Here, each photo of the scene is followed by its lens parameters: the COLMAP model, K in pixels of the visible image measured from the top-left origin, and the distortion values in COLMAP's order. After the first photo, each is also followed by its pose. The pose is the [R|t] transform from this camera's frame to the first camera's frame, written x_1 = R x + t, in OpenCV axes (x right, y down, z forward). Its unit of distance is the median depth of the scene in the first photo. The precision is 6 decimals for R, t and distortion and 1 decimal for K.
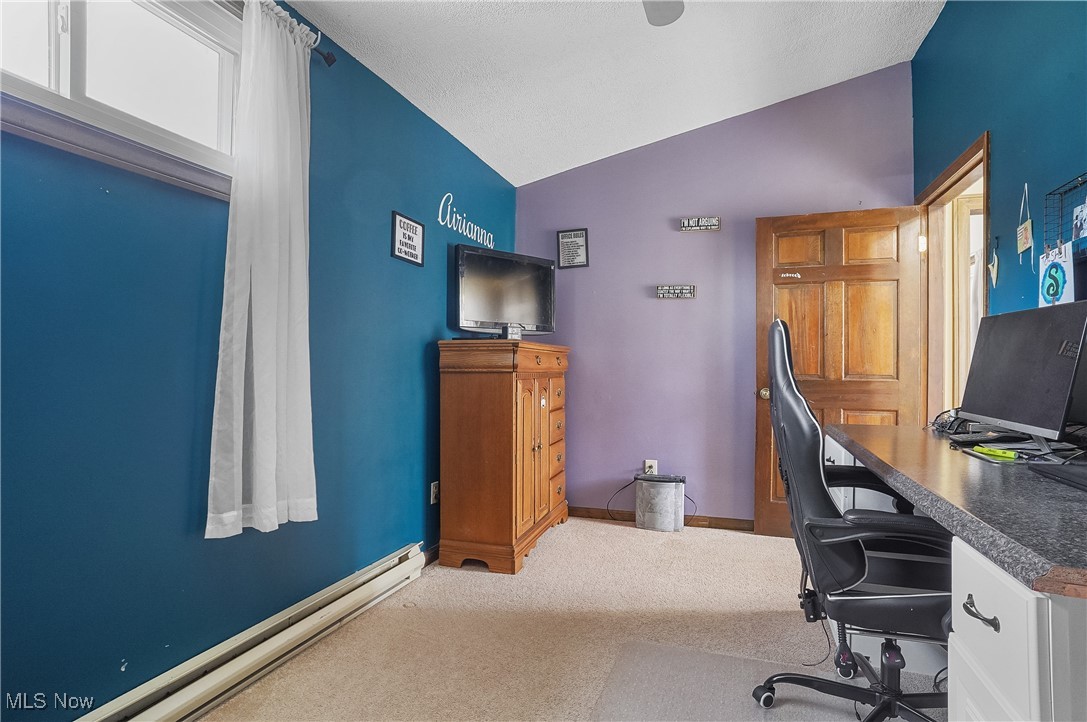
lens RADIAL K [[566.4, 0, 545.2], [0, 566.4, 365.6], [0, 0, 1]] dist [-0.031326, 0.005976]
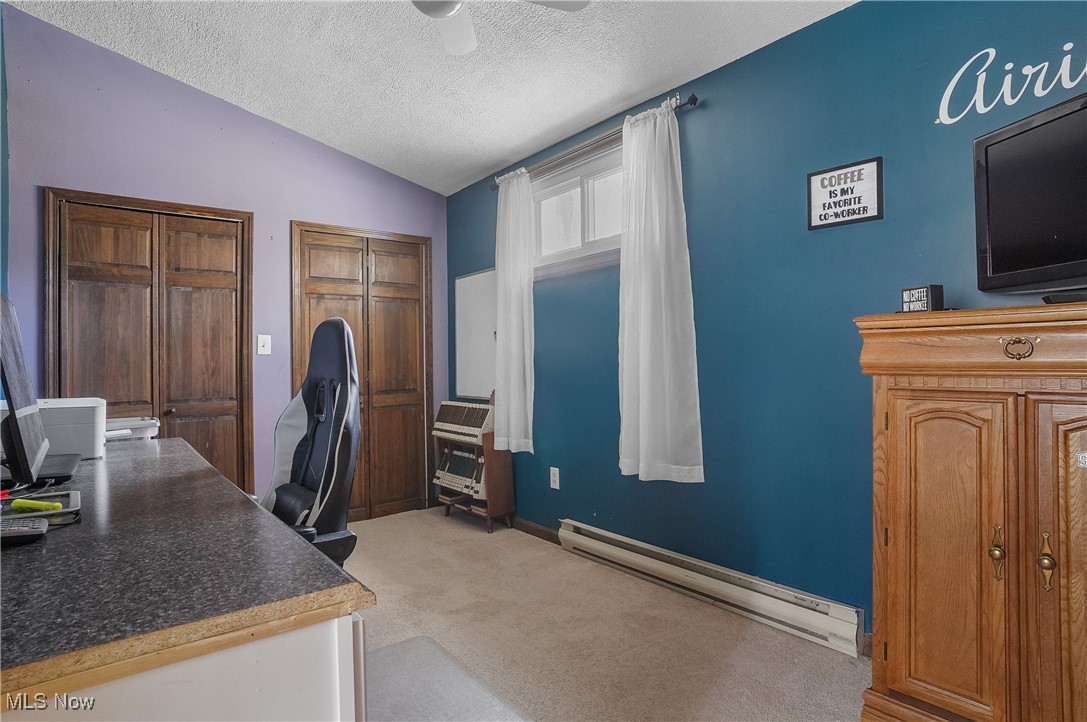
lens RADIAL K [[566.4, 0, 544.7], [0, 566.4, 361.6], [0, 0, 1]] dist [-0.031326, 0.005976]
pose [[-0.522215, -0.000028, -0.852814, 0.596933], [0.013676, 0.999871, -0.008407, -0.002435], [0.852704, -0.016054, -0.522147, 1.053035]]
